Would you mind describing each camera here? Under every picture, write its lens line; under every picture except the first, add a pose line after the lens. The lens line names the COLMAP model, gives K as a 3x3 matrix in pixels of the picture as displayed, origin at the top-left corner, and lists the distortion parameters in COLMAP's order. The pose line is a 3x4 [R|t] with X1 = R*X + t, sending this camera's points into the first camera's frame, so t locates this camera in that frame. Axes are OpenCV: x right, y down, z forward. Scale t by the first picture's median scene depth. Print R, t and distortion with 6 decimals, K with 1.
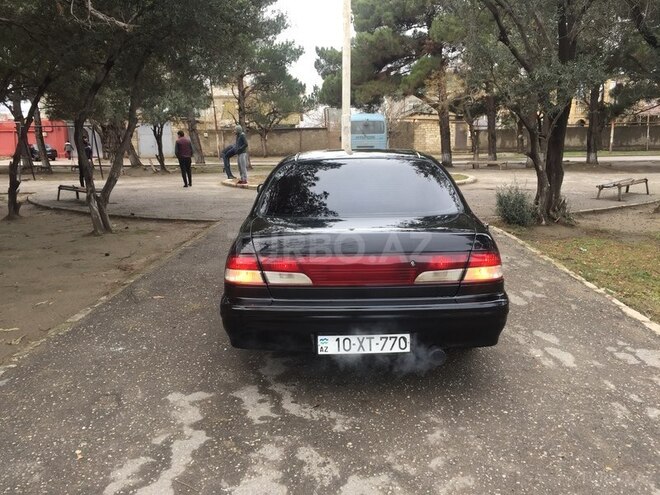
lens RADIAL K [[558.6, 0, 329.2], [0, 558.6, 249.3], [0, 0, 1]] dist [0.064893, -0.070441]
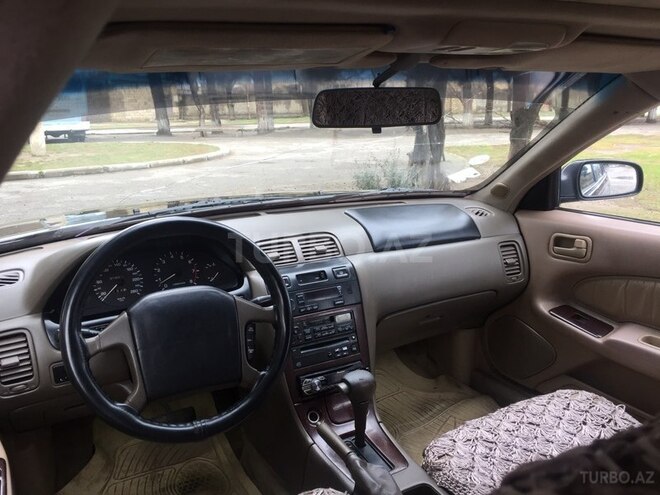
lens RADIAL K [[558.6, 0, 330.2], [0, 558.6, 247.7], [0, 0, 1]] dist [0.064893, -0.070441]
pose [[0.864565, -0.120516, 0.487856, -0.079747], [0.095208, 0.992517, 0.076459, -0.220623], [-0.493419, -0.019656, 0.869569, 1.515397]]
